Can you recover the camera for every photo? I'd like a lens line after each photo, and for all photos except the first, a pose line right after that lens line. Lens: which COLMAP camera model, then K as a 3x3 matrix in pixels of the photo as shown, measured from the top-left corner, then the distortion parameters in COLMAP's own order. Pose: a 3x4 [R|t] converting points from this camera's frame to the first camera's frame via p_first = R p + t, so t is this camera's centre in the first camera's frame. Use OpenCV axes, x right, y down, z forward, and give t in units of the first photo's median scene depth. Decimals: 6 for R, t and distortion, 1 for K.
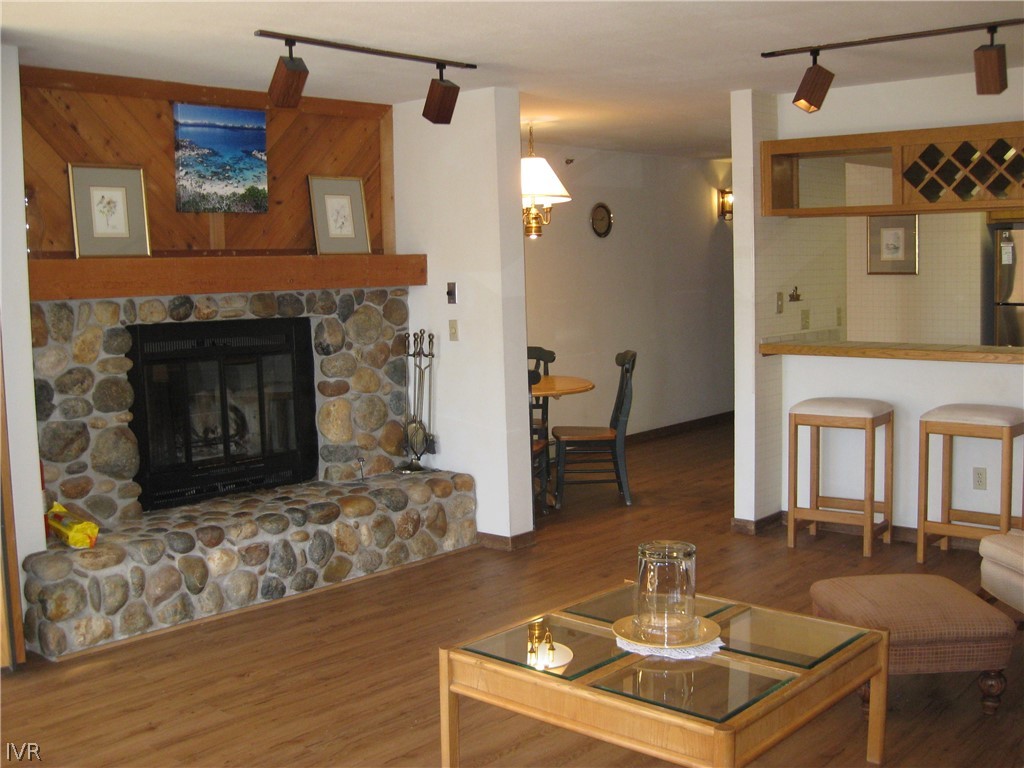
lens RADIAL K [[1119.3, 0, 513.0], [0, 1119.3, 387.8], [0, 0, 1]] dist [-0.128934, 0.000000]
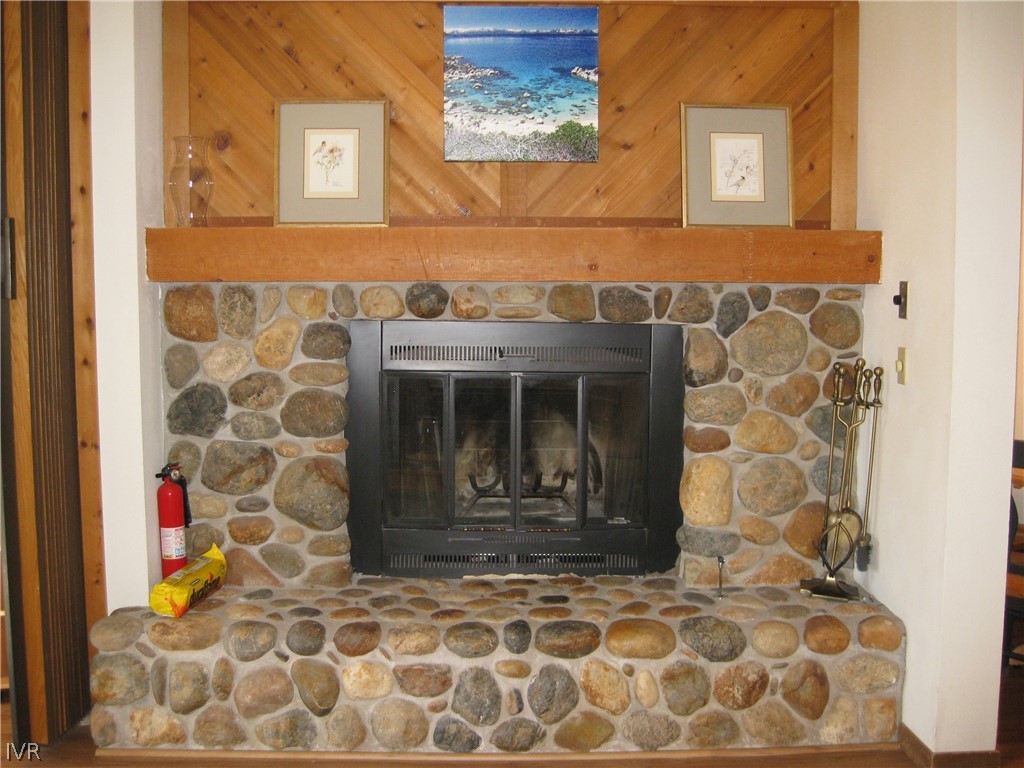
lens RADIAL K [[1119.3, 0, 509.7], [0, 1119.3, 392.8], [0, 0, 1]] dist [-0.128934, 0.000000]
pose [[0.689366, 0.106520, -0.716539, 0.227907], [-0.094130, 0.993916, 0.057194, -0.054971], [0.718272, 0.028021, 0.695198, 0.509726]]
